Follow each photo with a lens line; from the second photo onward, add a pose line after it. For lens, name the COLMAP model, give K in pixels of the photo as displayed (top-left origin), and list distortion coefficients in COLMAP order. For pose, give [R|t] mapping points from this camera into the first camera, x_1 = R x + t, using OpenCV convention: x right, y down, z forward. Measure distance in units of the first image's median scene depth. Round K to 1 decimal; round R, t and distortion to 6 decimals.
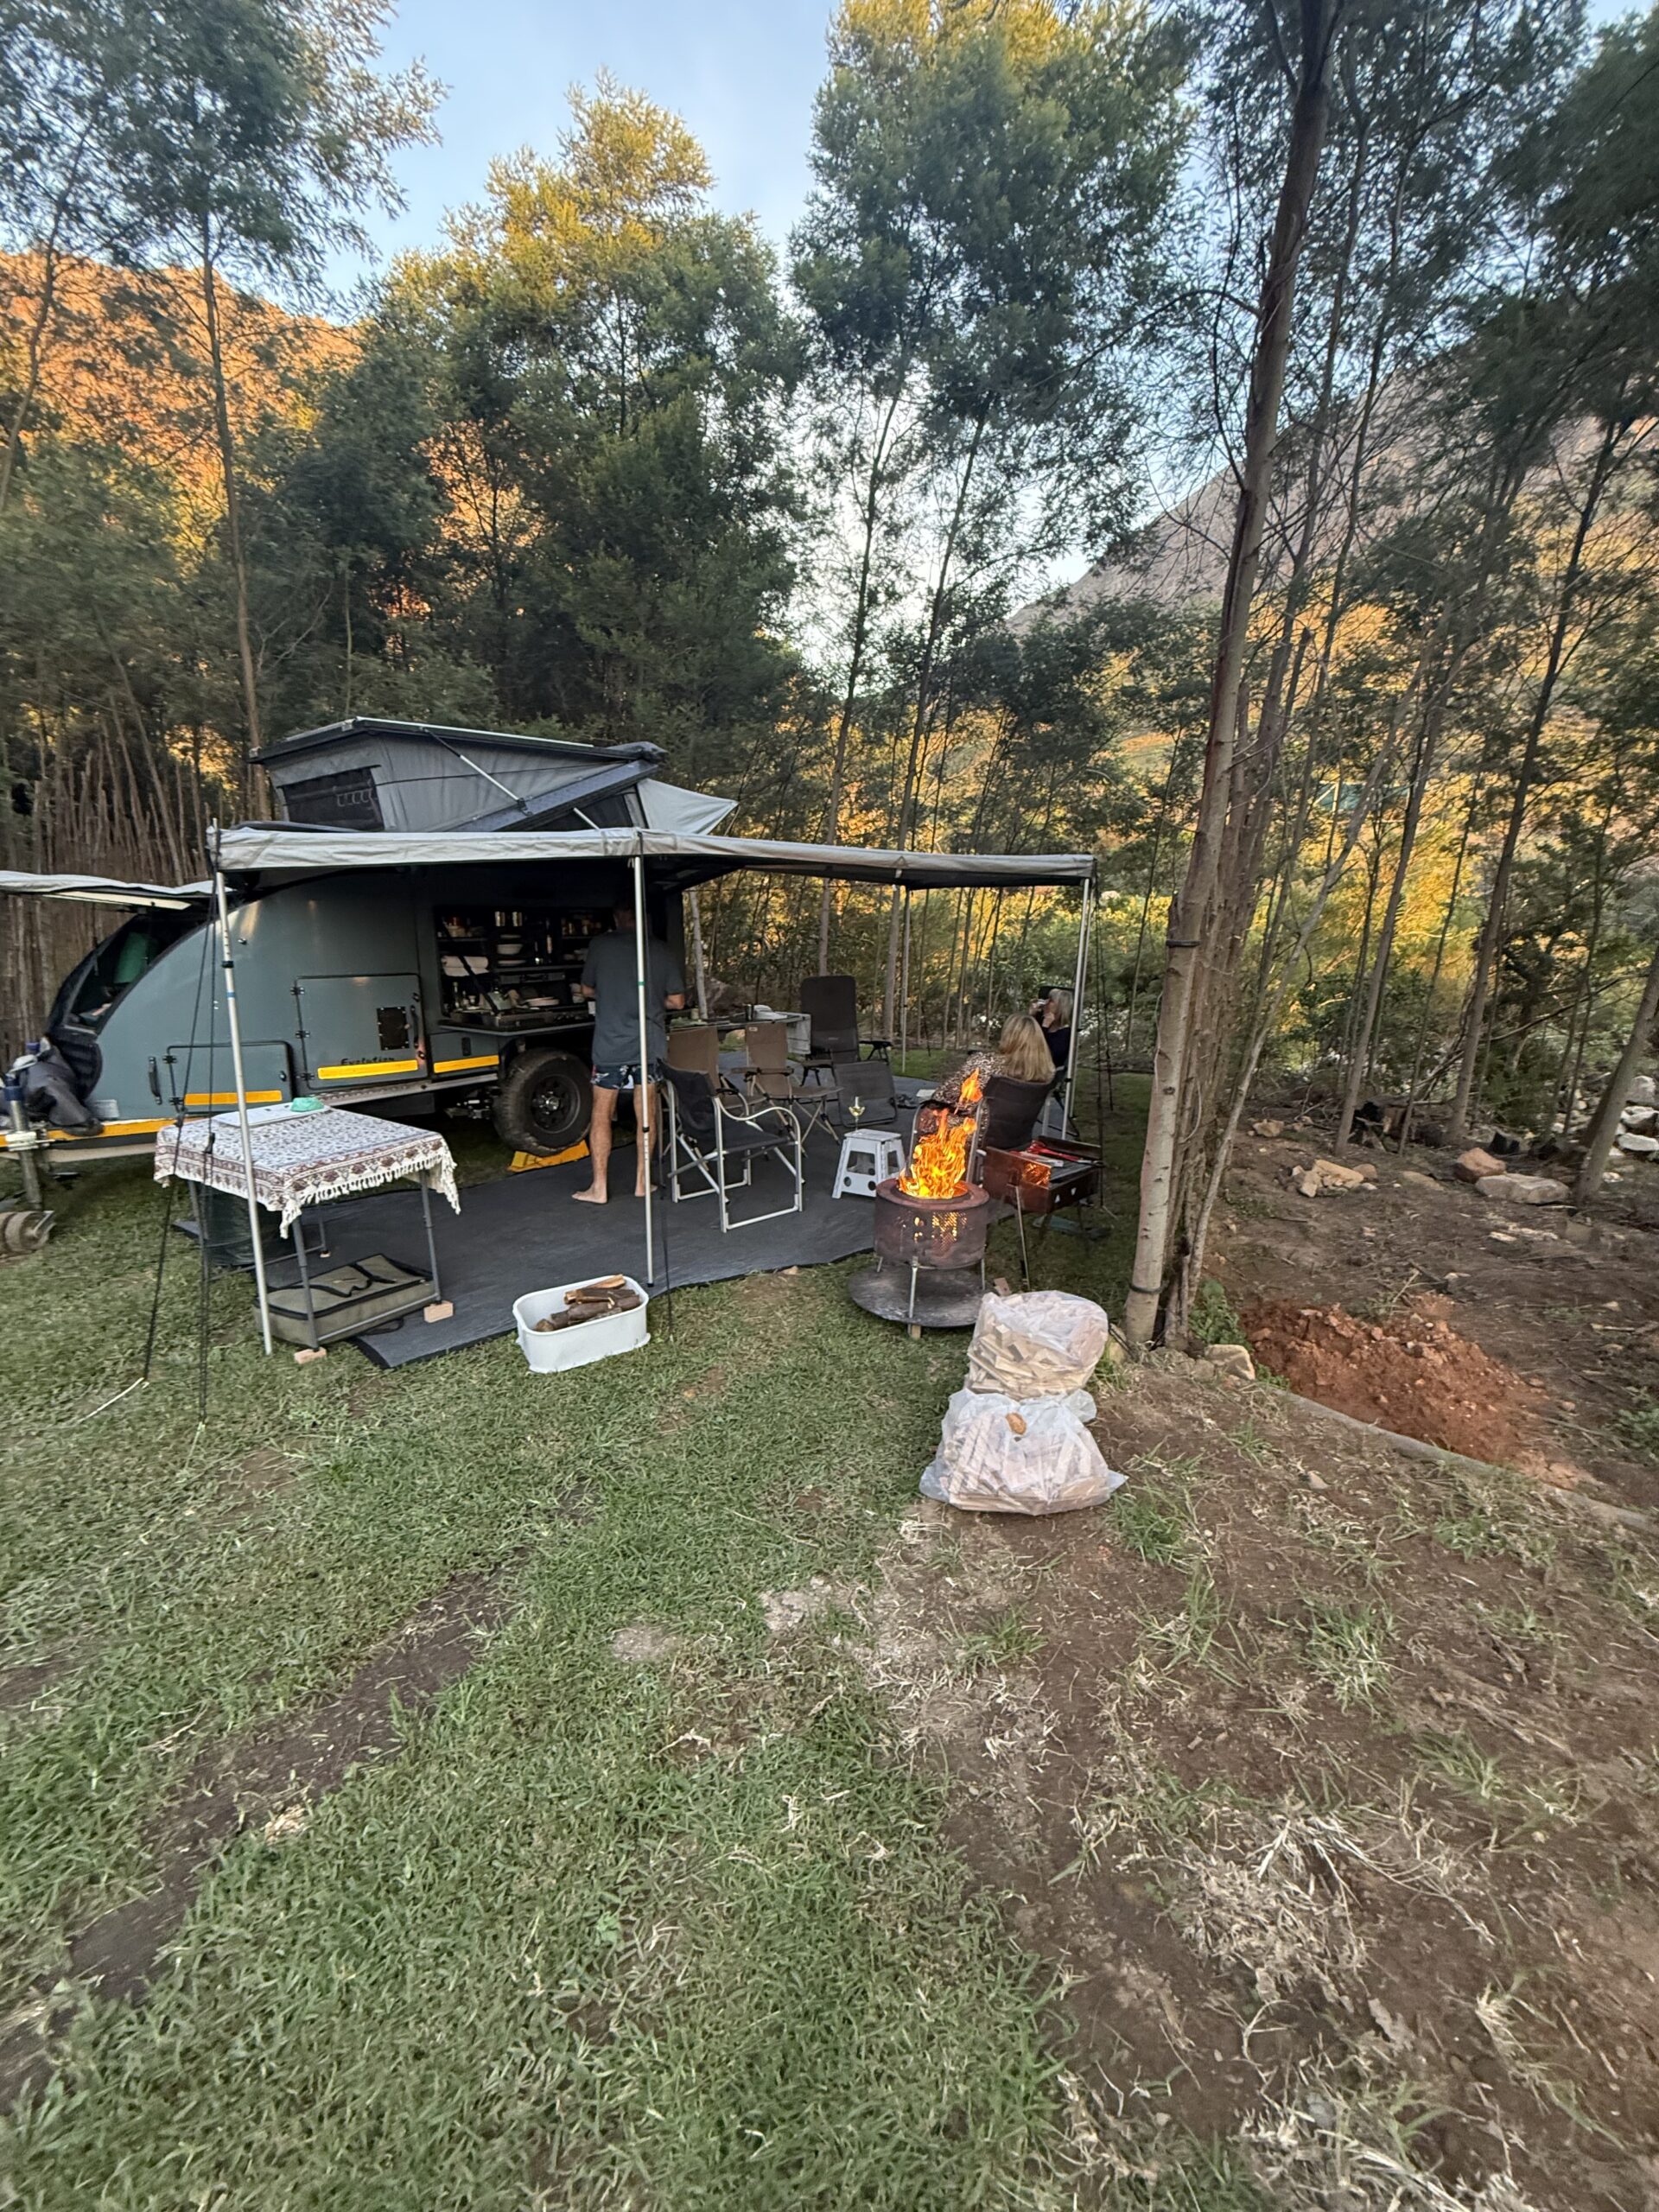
lens RADIAL K [[878.6, 0, 827.1], [0, 878.6, 1099.1], [0, 0, 1]] dist [0.000057, 0.000399]
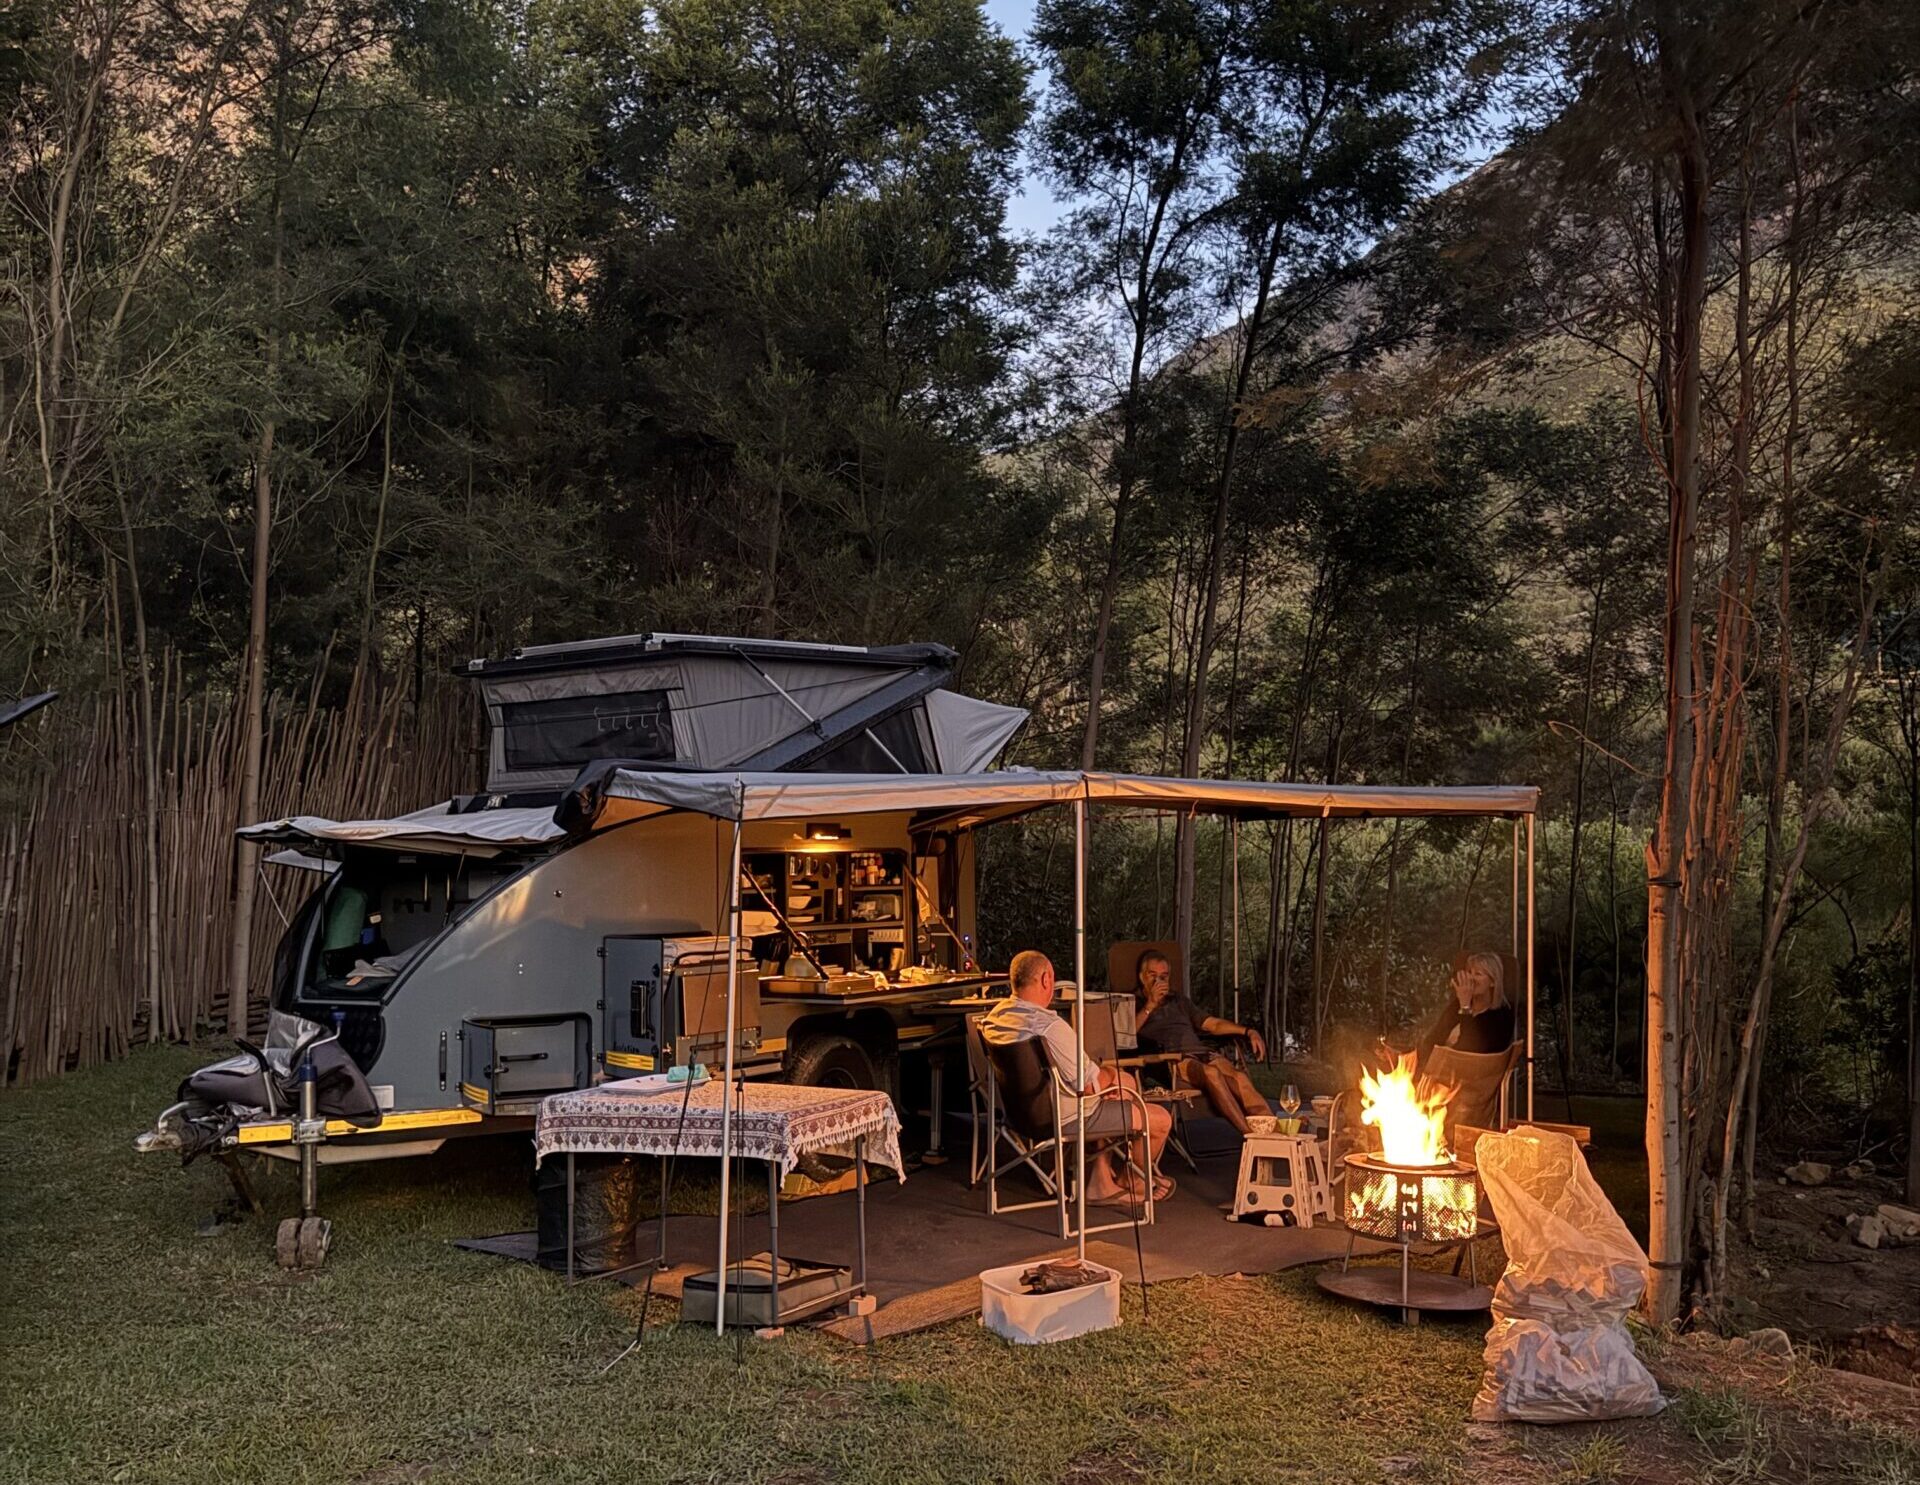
lens RADIAL K [[2591.4, 0, 706.6], [0, 2591.4, 745.0], [0, 0, 1]] dist [0.226295, -0.393968]
pose [[0.998202, -0.005652, 0.059676, -0.592533], [0.020115, 0.969405, -0.244642, 0.264290], [-0.056468, 0.245403, 0.967775, -1.305525]]
